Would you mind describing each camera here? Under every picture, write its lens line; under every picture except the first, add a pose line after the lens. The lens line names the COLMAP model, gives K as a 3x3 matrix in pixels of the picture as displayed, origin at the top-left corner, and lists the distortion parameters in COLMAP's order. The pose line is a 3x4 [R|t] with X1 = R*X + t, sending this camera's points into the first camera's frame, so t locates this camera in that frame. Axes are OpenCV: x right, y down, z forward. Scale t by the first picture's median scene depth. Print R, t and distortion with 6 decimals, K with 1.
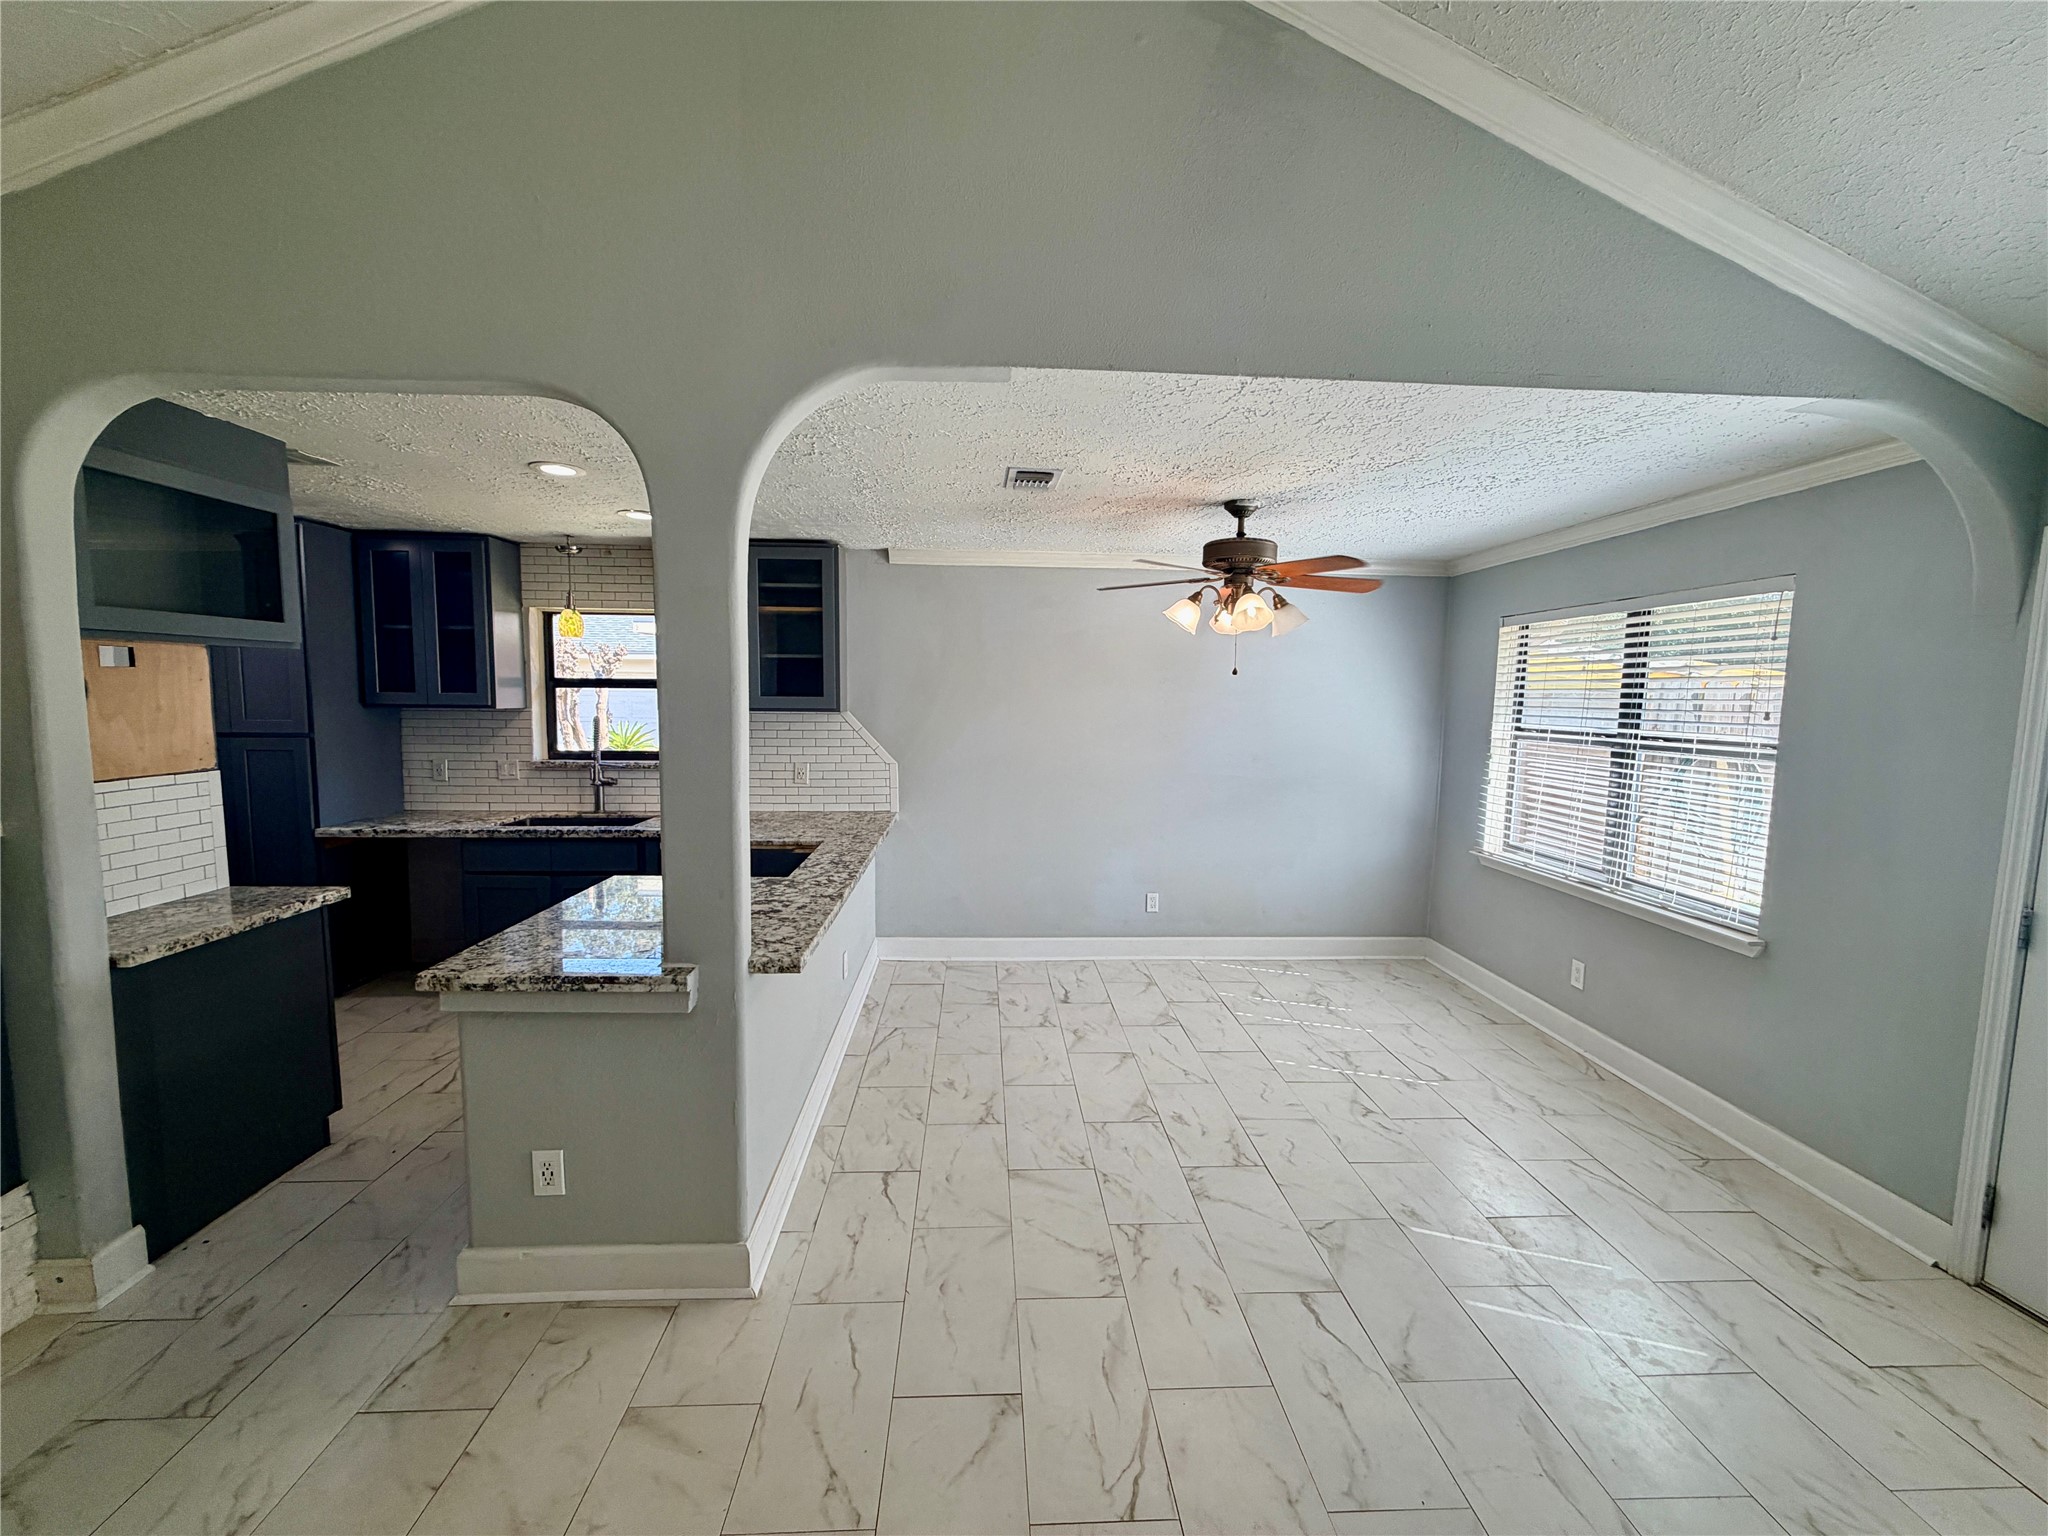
lens RADIAL K [[816.6, 0, 1017.5], [0, 816.6, 764.7], [0, 0, 1]] dist [0.001834, -0.000304]
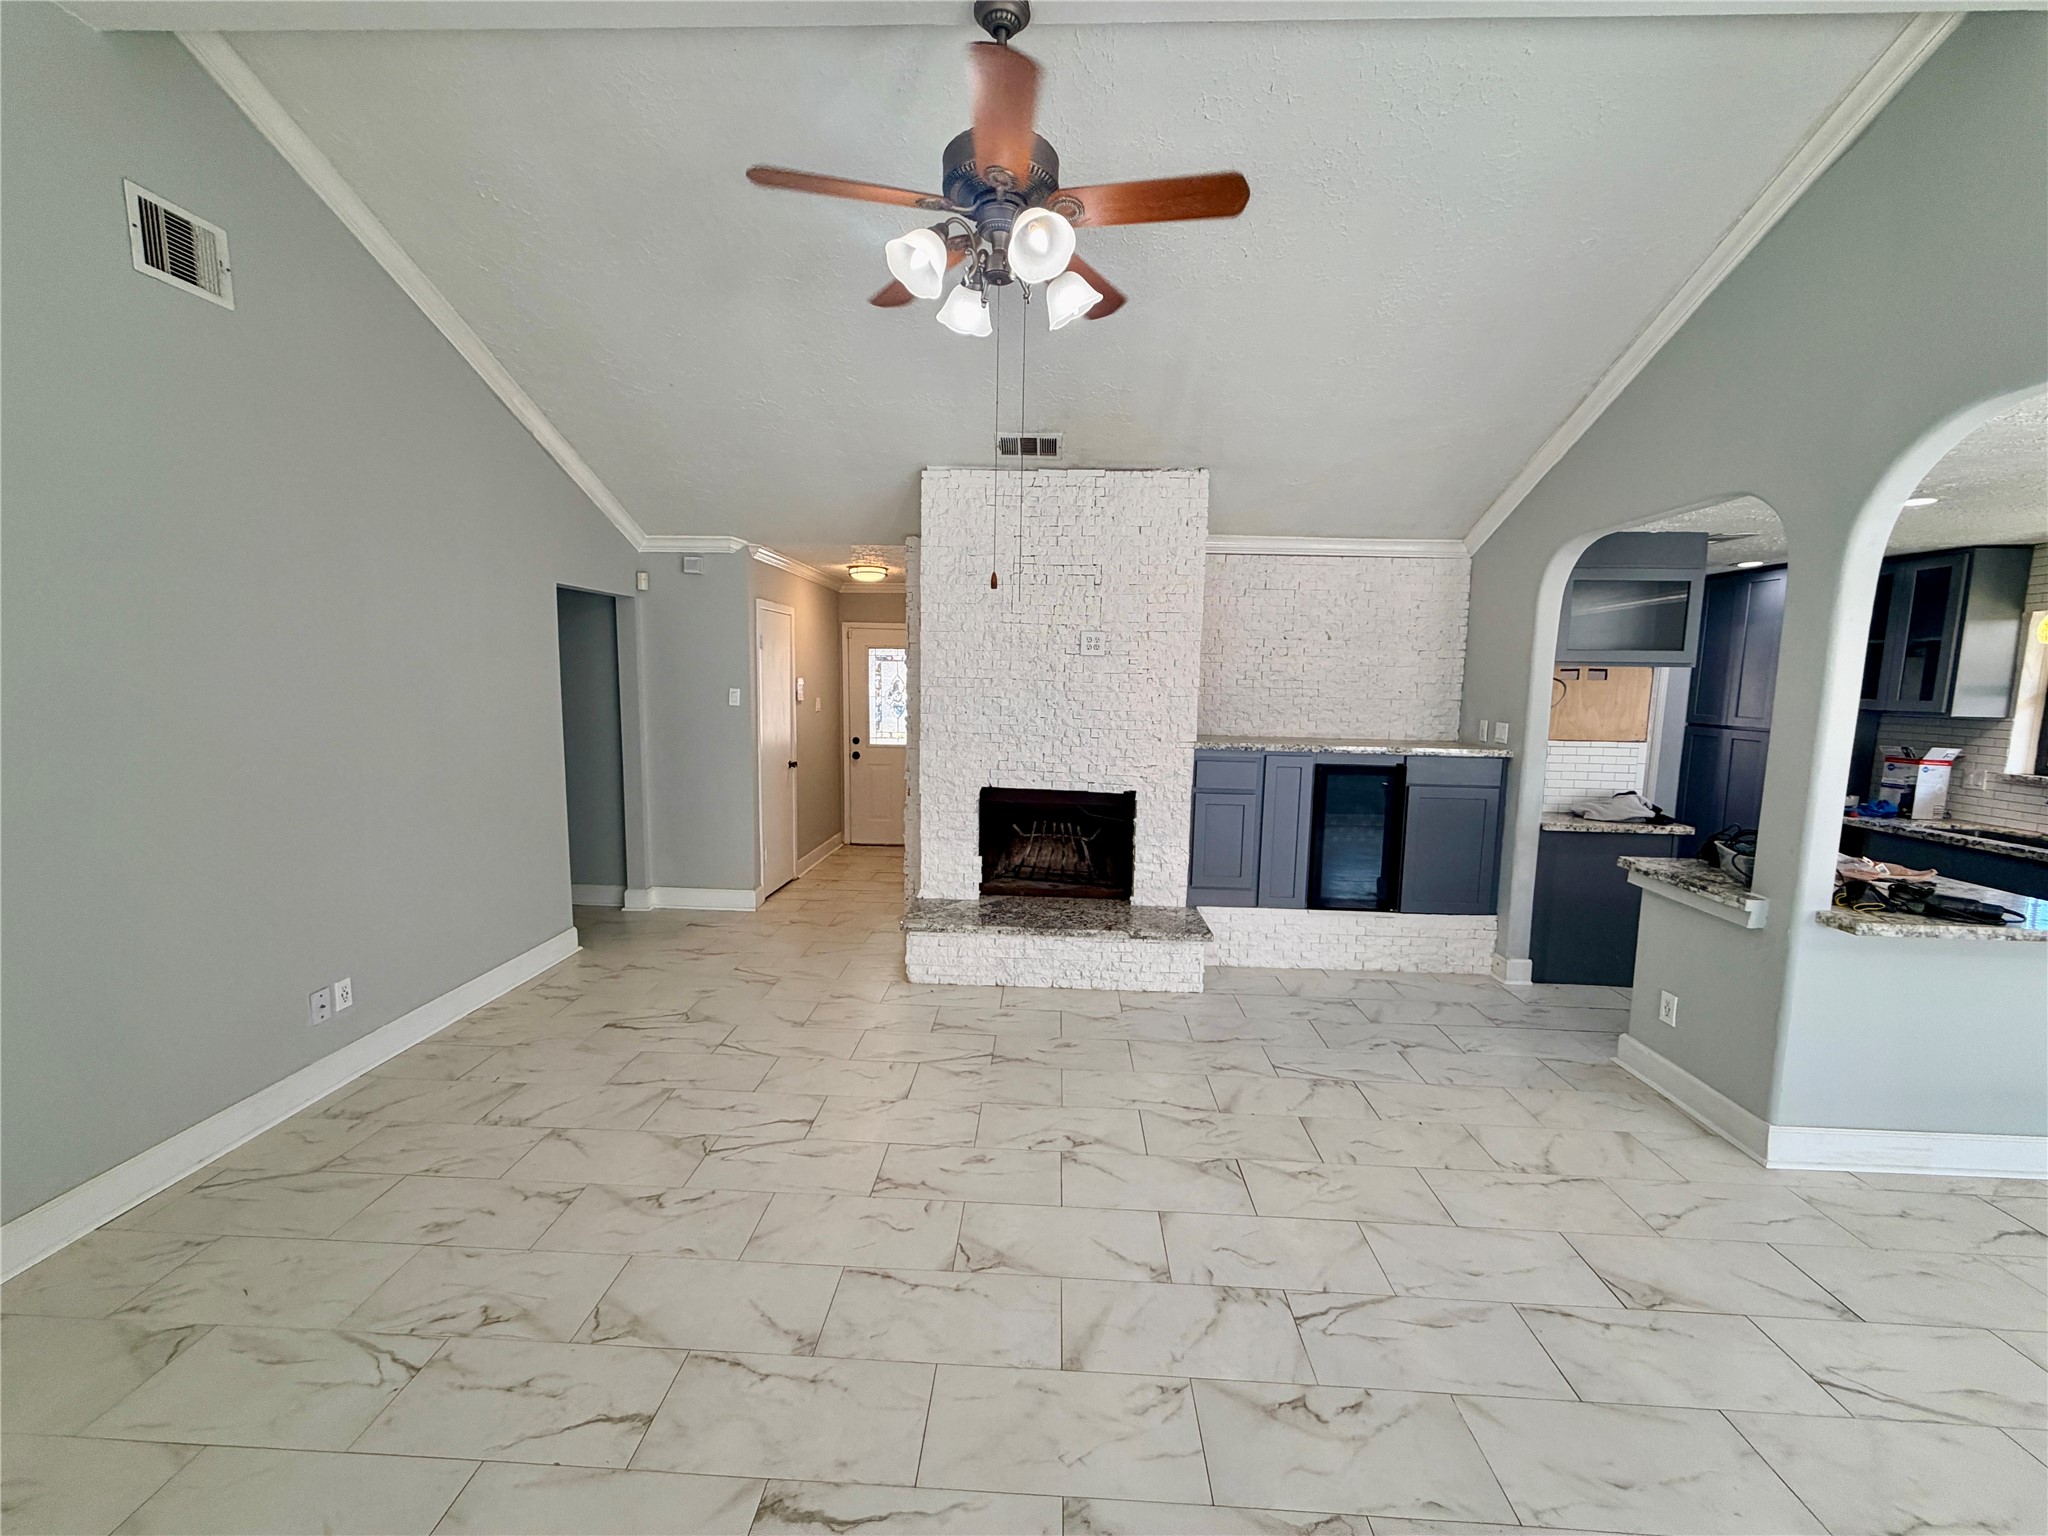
lens RADIAL K [[816.6, 0, 1019.5], [0, 816.6, 768.0], [0, 0, 1]] dist [0.001834, -0.000304]
pose [[-0.097364, 0.097707, -0.990441, 0.763073], [-0.106654, 0.988414, 0.107991, 0.014139], [0.989518, 0.116149, -0.085815, -0.092232]]
